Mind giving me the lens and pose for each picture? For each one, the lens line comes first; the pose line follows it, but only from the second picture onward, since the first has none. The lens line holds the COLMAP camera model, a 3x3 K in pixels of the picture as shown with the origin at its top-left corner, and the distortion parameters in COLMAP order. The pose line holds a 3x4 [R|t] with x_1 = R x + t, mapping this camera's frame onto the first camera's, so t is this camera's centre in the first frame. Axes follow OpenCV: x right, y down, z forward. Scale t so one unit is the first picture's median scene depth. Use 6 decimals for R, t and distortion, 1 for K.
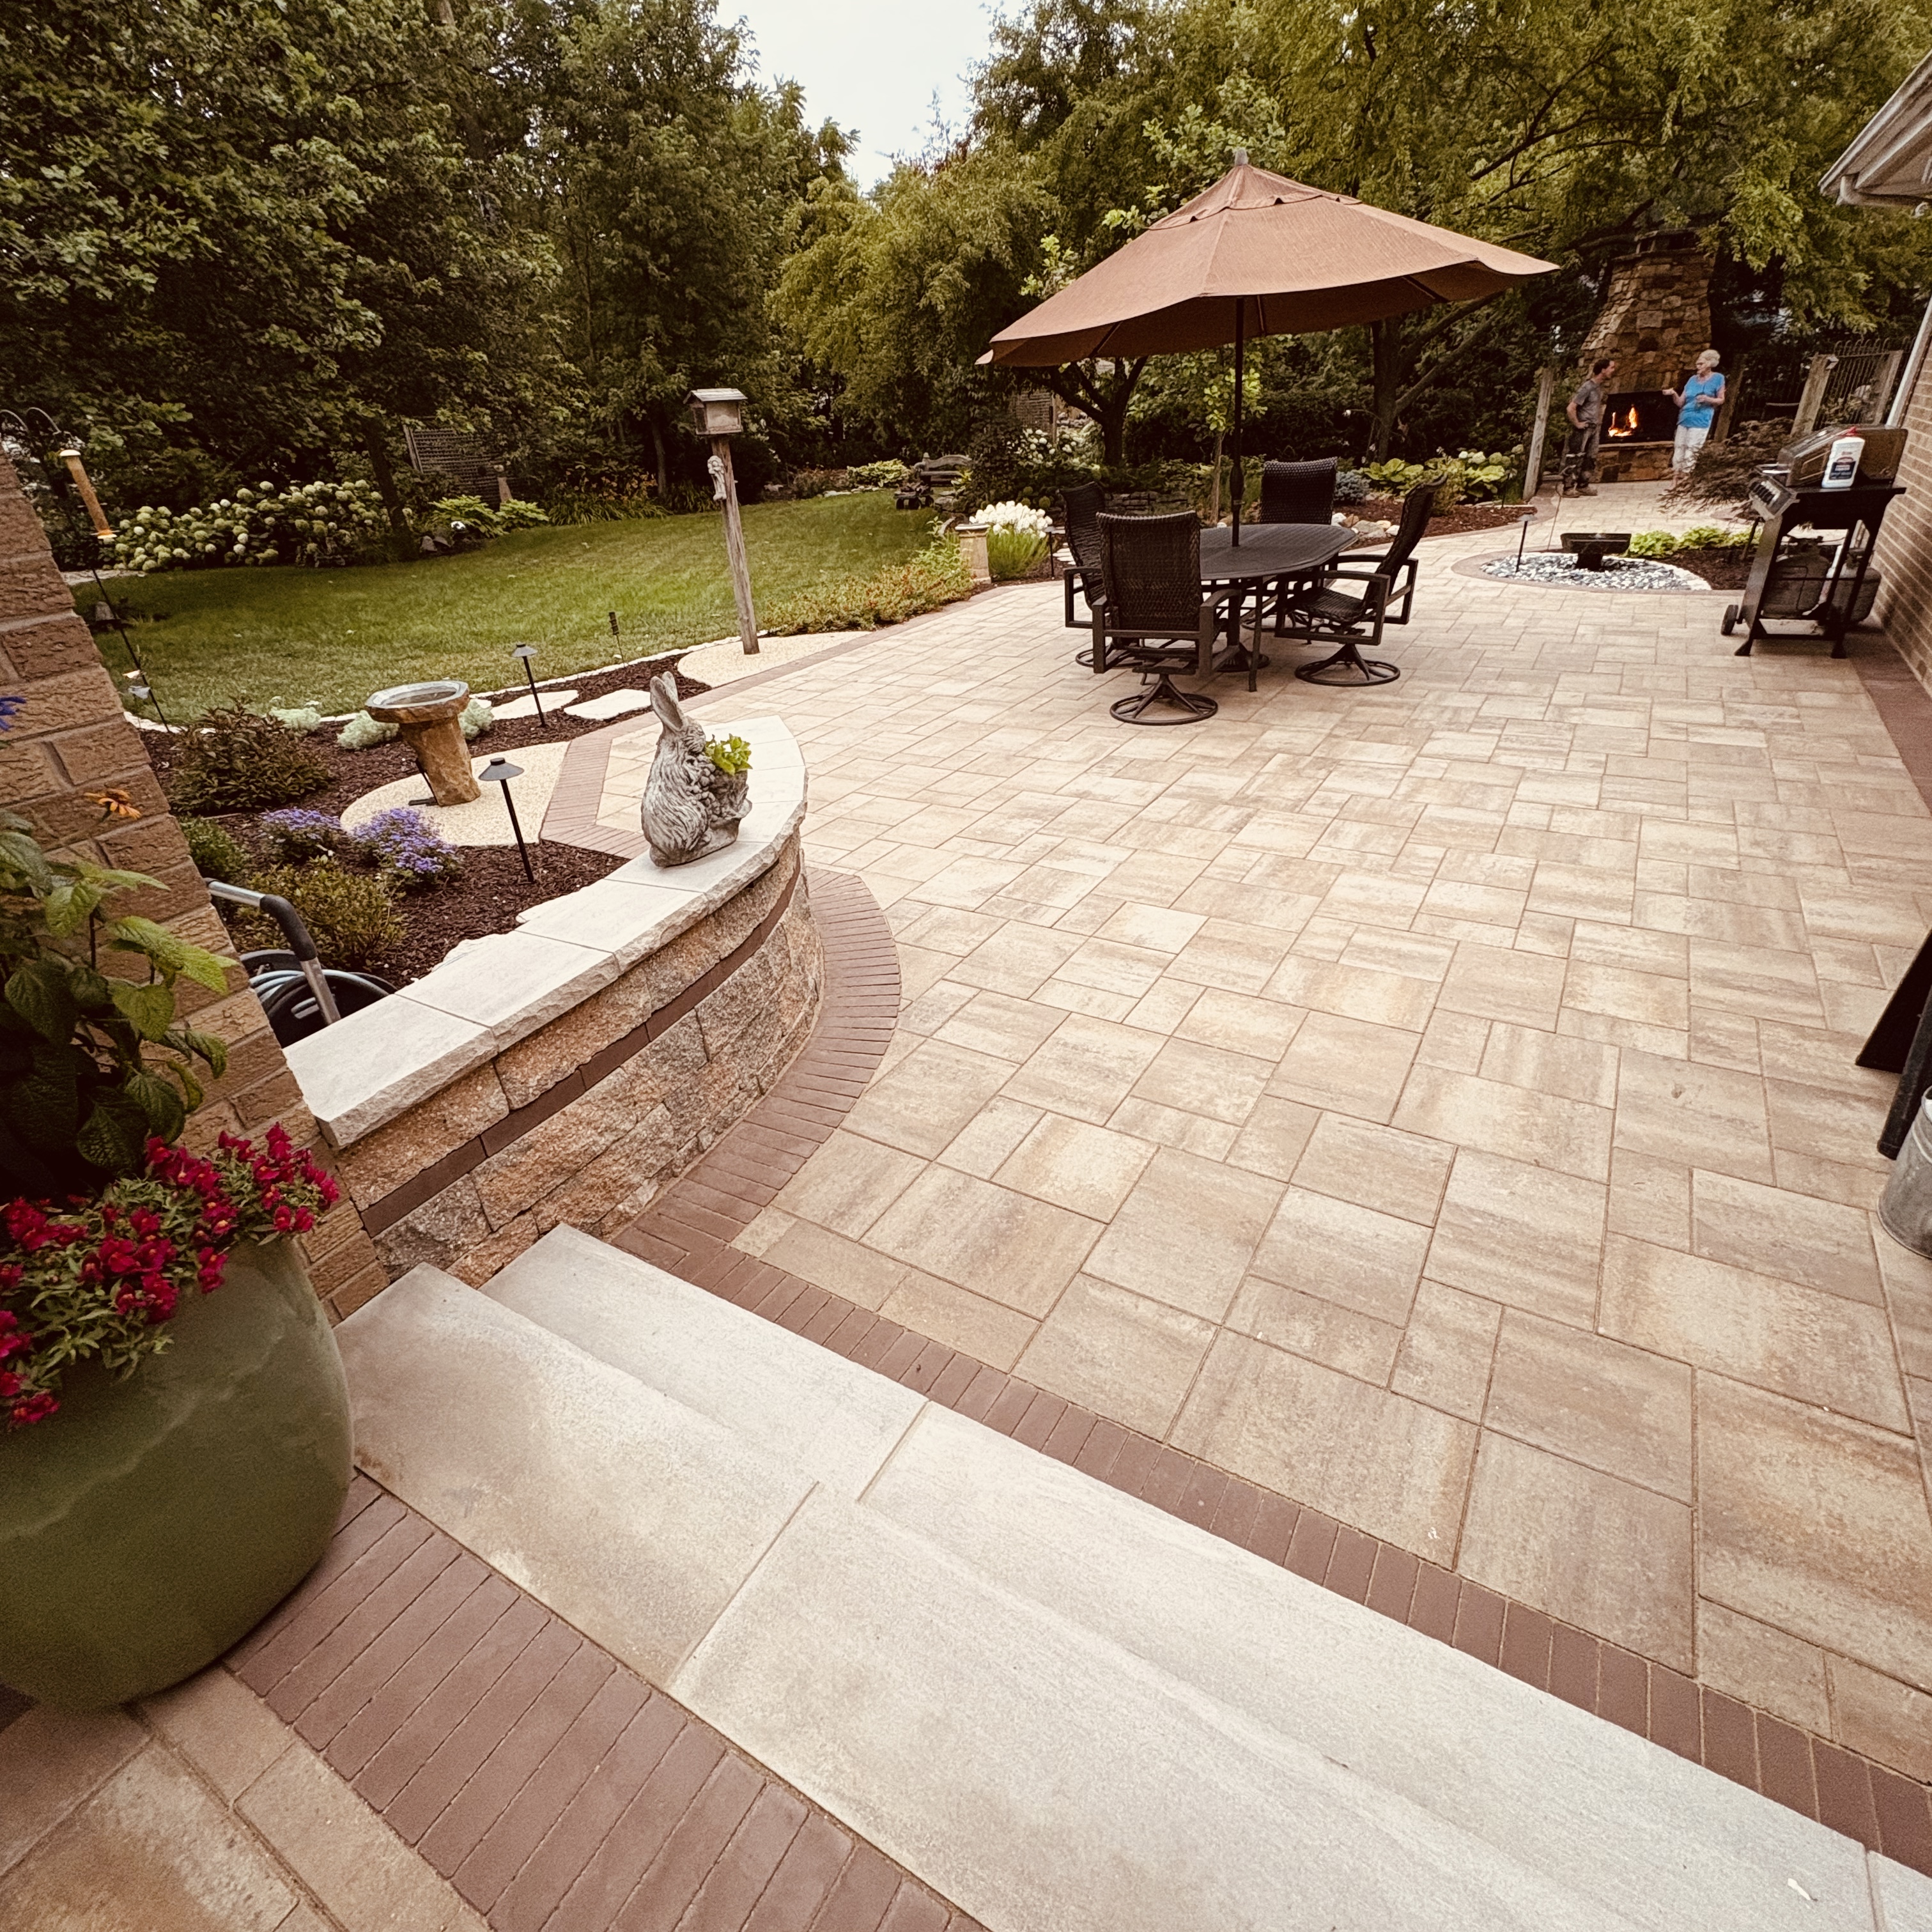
lens RADIAL K [[1032.9, 0, 954.0], [0, 1032.9, 956.9], [0, 0, 1]] dist [0.001881, -0.000526]
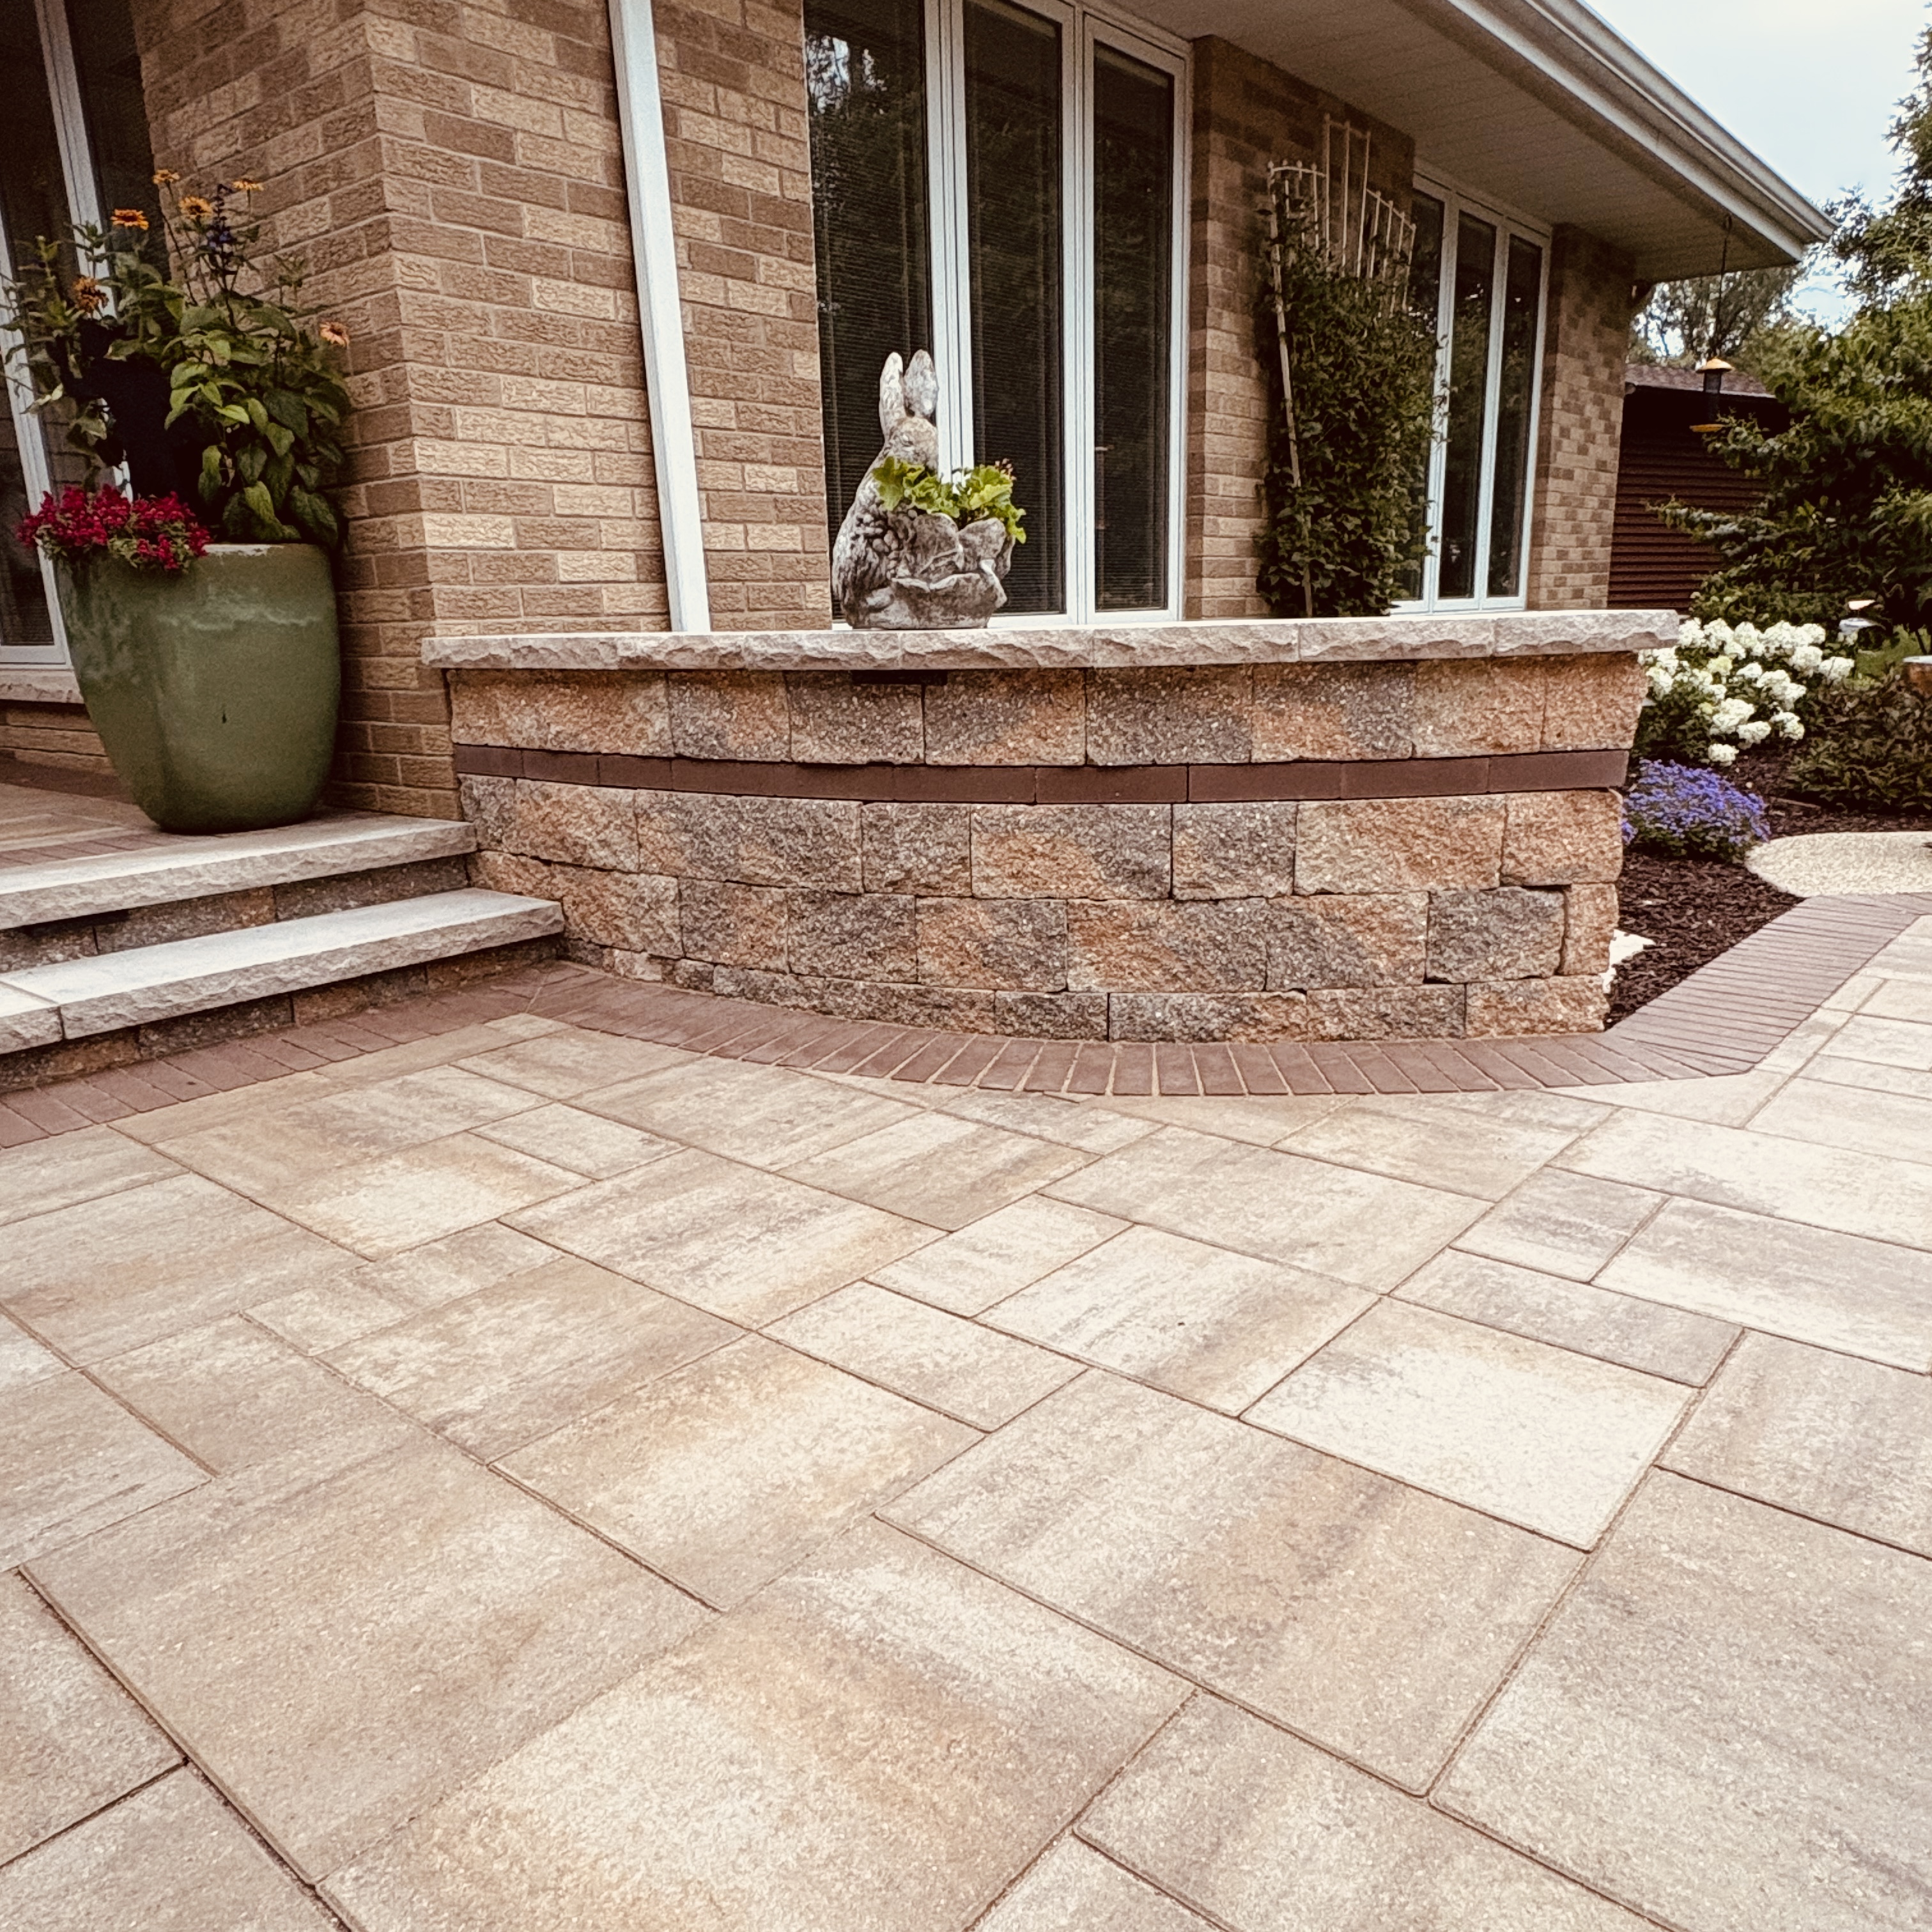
lens RADIAL K [[1485.8, 0, 957.3], [0, 1485.8, 968.5], [0, 0, 1]] dist [-0.007613, 0.009515]
pose [[-0.155816, 0.291417, -0.943821, 0.725233], [-0.442712, 0.833549, 0.330457, -0.254406], [0.883022, 0.469332, -0.000867, 1.133141]]
